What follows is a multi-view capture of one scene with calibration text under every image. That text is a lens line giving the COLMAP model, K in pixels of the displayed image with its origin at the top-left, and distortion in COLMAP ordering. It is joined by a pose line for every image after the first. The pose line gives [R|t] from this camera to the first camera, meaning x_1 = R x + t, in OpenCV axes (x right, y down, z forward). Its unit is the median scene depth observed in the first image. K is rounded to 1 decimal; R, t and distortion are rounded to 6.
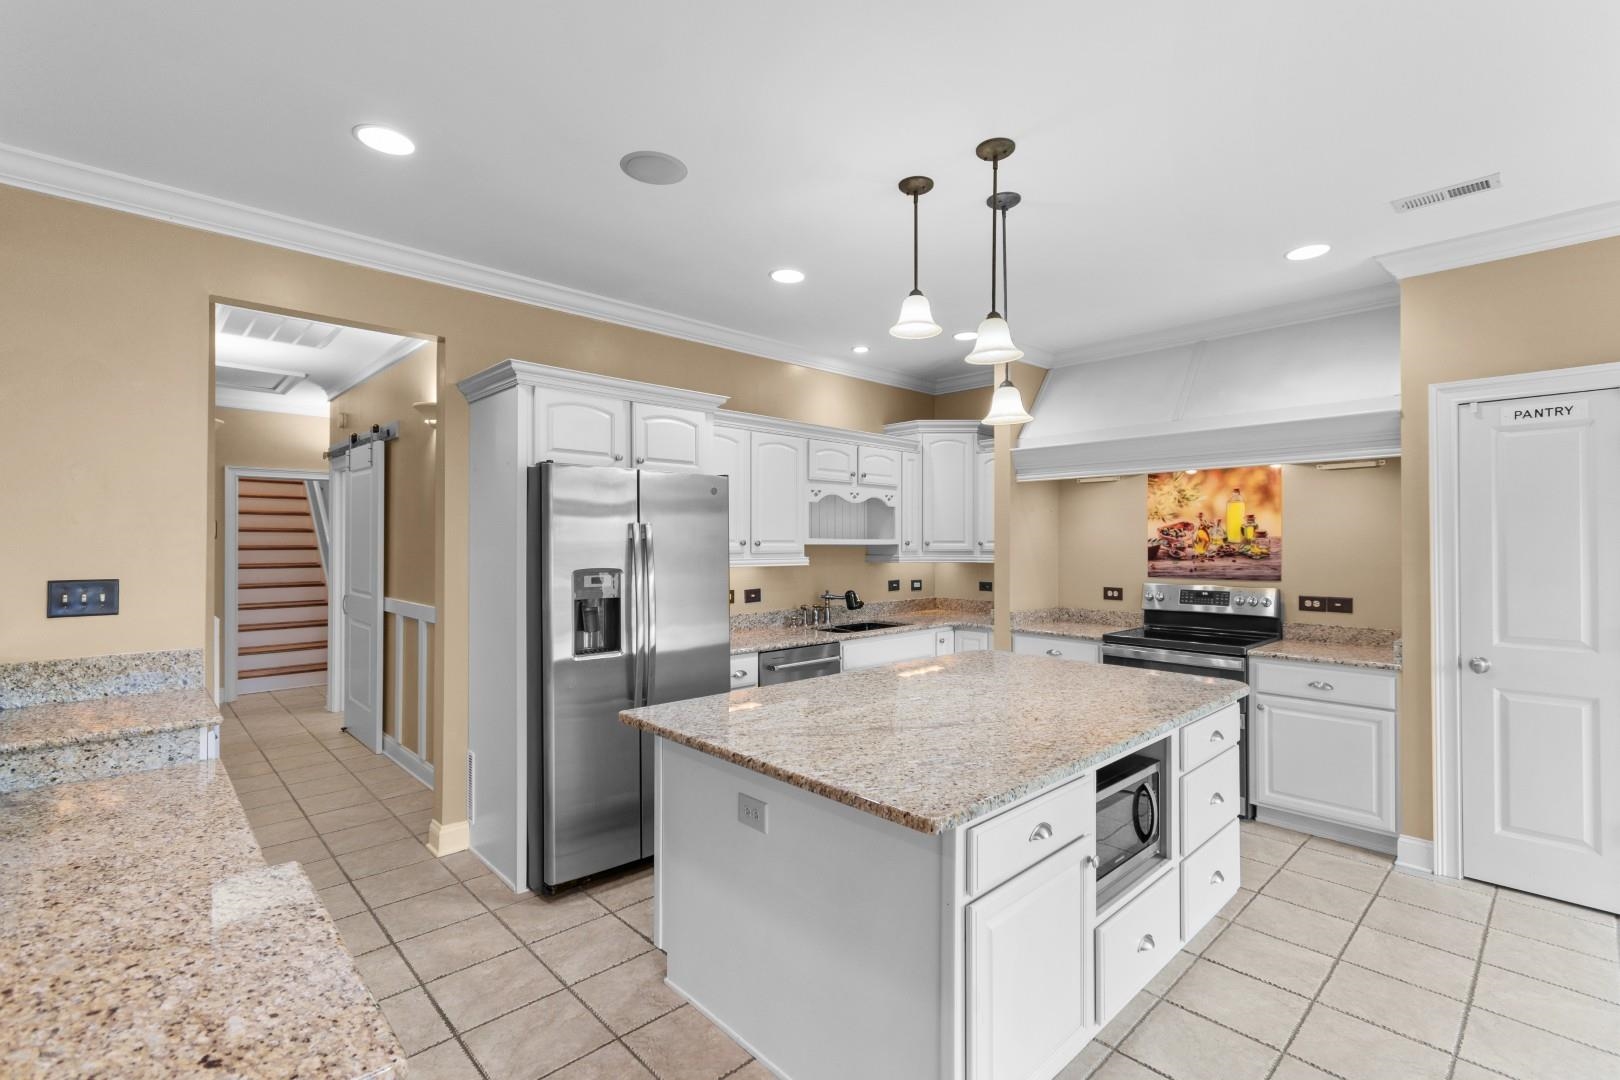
lens RADIAL K [[711.9, 0, 813.3], [0, 711.9, 541.5], [0, 0, 1]] dist [0.002380, -0.001575]
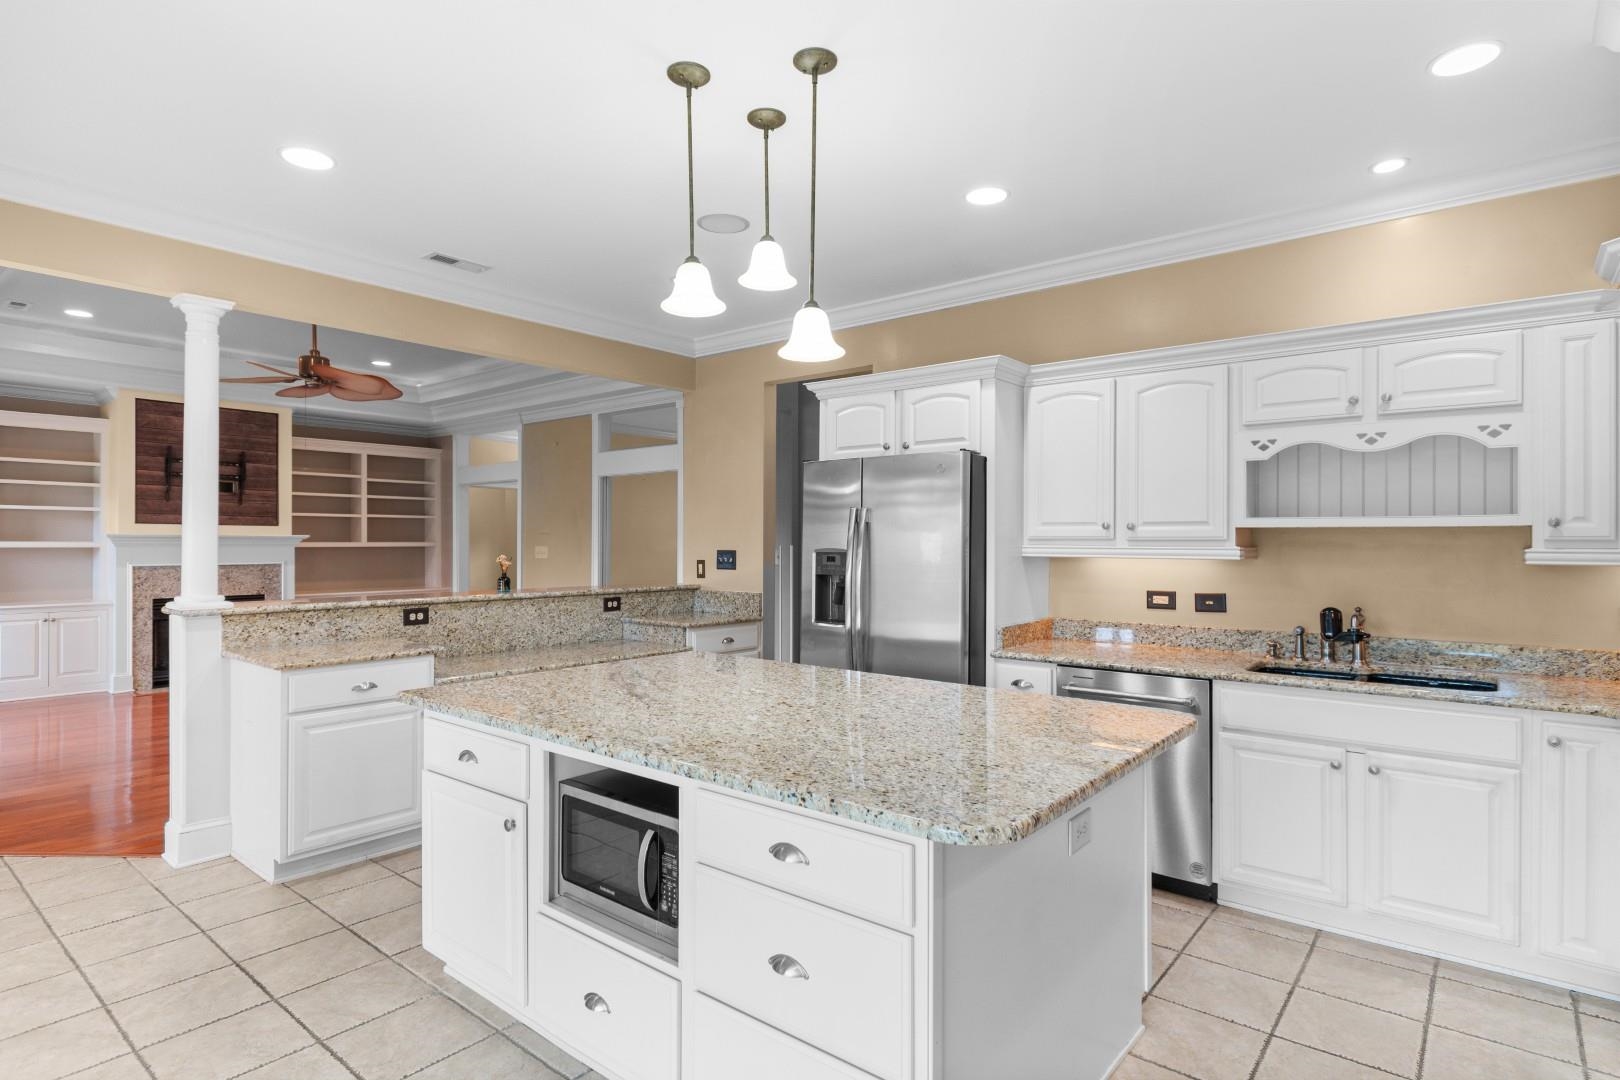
lens RADIAL K [[838.7, 0, 823.3], [0, 838.7, 545.7], [0, 0, 1]] dist [-0.014434, -0.002192]
pose [[0.147814, 0.004658, -0.989004, 0.713784], [-0.001337, 0.999989, 0.004510, 0.018496], [0.989014, 0.000656, 0.147819, 0.545050]]
